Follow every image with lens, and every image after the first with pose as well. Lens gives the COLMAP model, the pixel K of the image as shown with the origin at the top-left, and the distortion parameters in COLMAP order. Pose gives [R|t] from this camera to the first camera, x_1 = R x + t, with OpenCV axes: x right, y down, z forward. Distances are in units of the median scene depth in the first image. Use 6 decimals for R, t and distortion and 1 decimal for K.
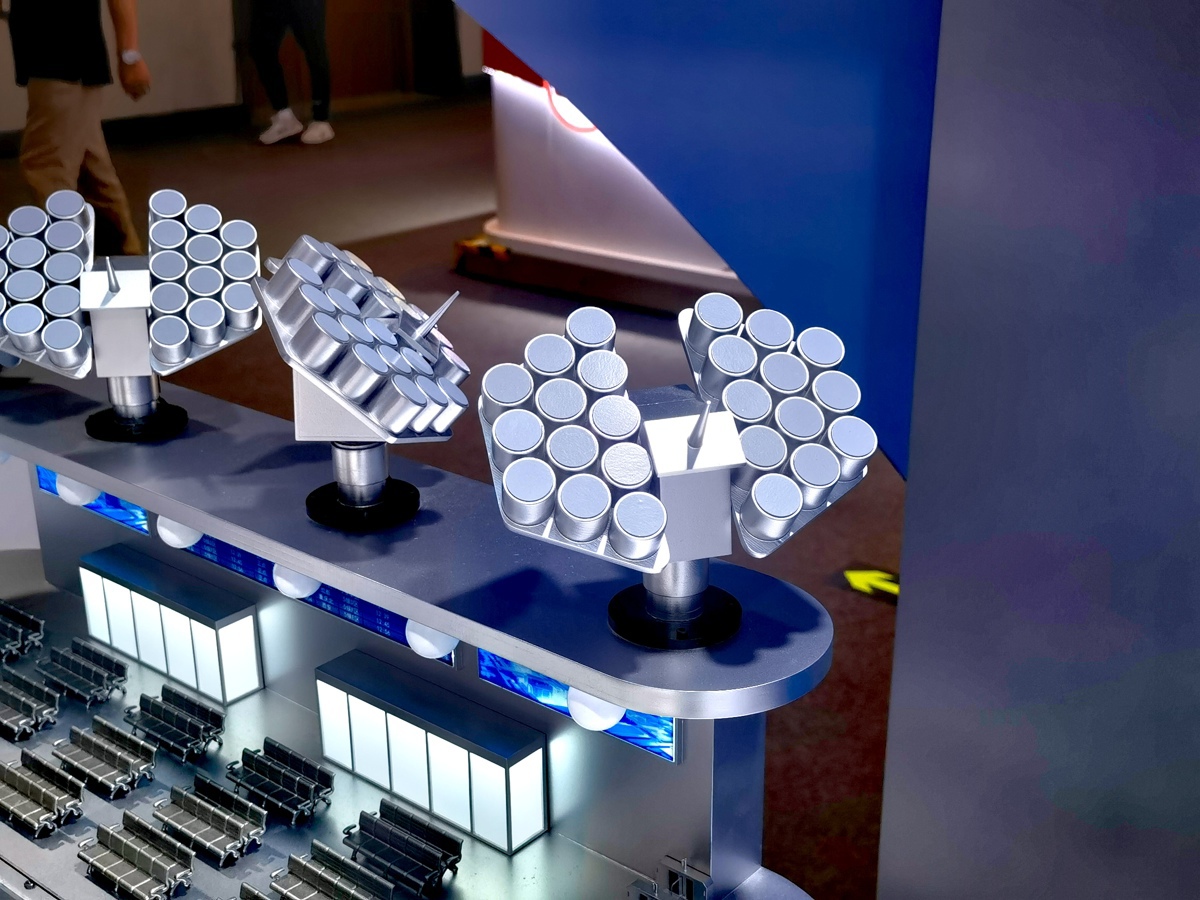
lens RADIAL K [[1477.0, 0, 600.0], [0, 1477.0, 450.0], [0, 0, 1]] dist [-0.002352, -0.002558]
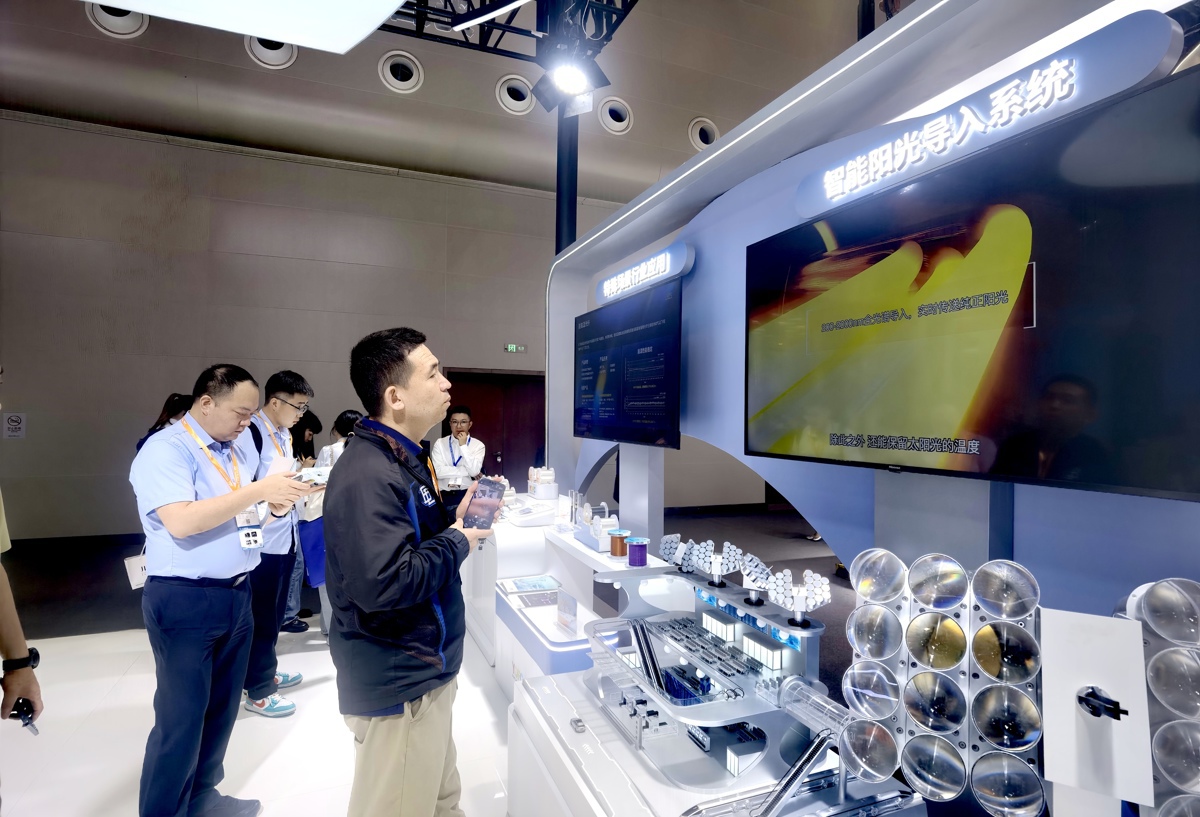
lens RADIAL K [[630.1, 0, 600.0], [0, 630.1, 408.5], [0, 0, 1]] dist [0.000415, -0.000008]
pose [[0.876285, 0.007165, -0.481740, 0.473618], [-0.179680, 0.932613, -0.312967, 0.204371], [0.447035, 0.360808, 0.818522, -1.485970]]
